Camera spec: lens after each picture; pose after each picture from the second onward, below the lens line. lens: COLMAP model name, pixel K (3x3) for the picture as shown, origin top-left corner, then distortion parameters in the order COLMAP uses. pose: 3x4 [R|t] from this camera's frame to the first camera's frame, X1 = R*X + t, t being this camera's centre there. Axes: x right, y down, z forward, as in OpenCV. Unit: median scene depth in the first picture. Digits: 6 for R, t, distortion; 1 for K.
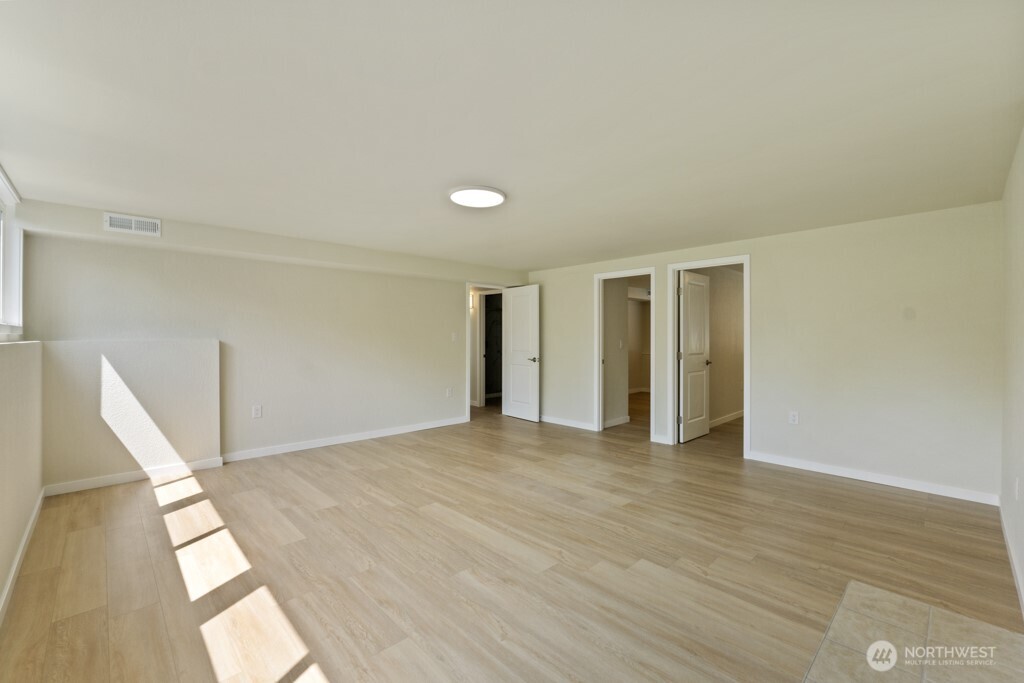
lens RADIAL K [[430.5, 0, 515.5], [0, 430.5, 334.9], [0, 0, 1]] dist [-0.008365, -0.000119]
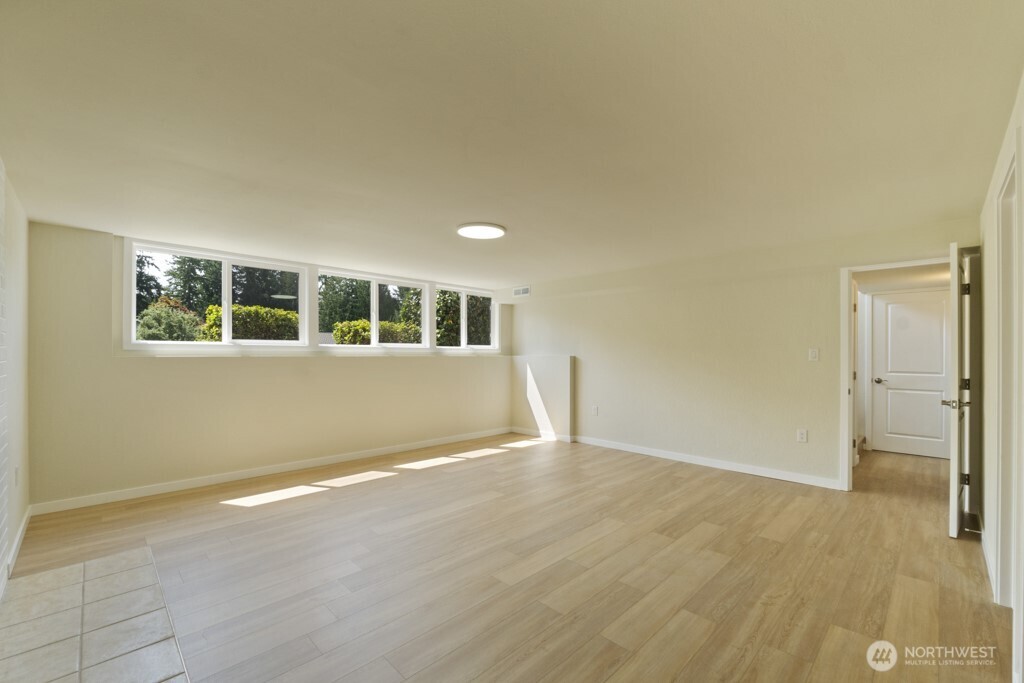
lens RADIAL K [[427.4, 0, 511.1], [0, 427.4, 351.4], [0, 0, 1]] dist [-0.008430, -0.000092]
pose [[0.014281, -0.005194, -0.999885, 1.012673], [0.002995, 0.999982, -0.005152, 0.003597], [0.999894, -0.002921, 0.014296, 1.027899]]
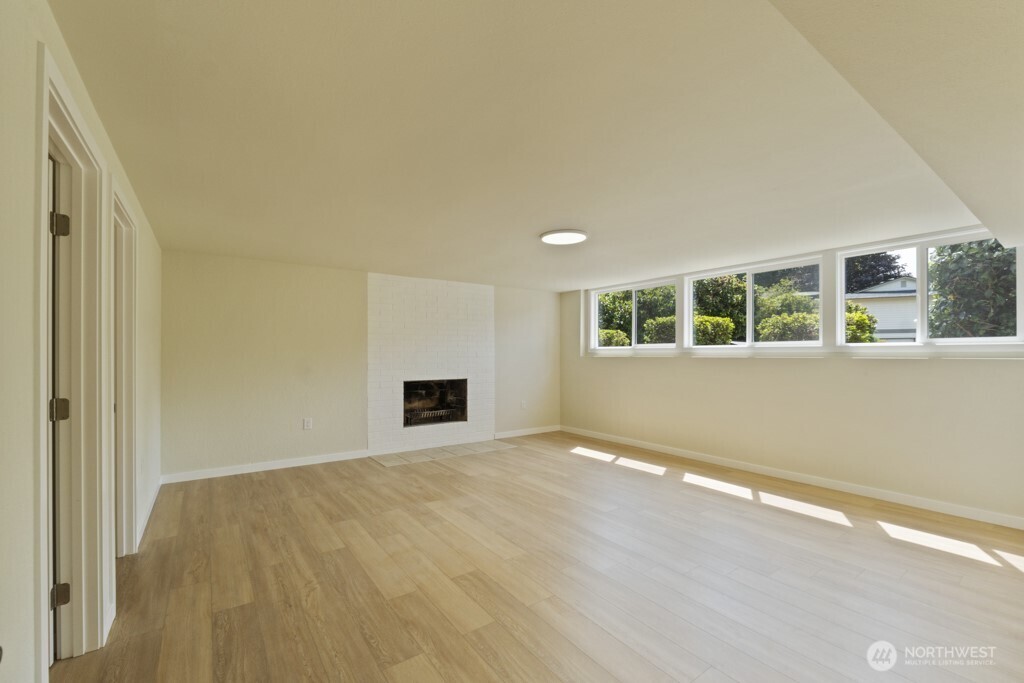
lens RADIAL K [[428.6, 0, 512.0], [0, 428.6, 341.5], [0, 0, 1]] dist [-0.010365, 0.000479]
pose [[-0.989582, 0.003414, 0.143928, -0.114016], [-0.001949, 0.999309, -0.037107, 0.014406], [-0.143955, -0.037001, -0.988892, 2.135470]]
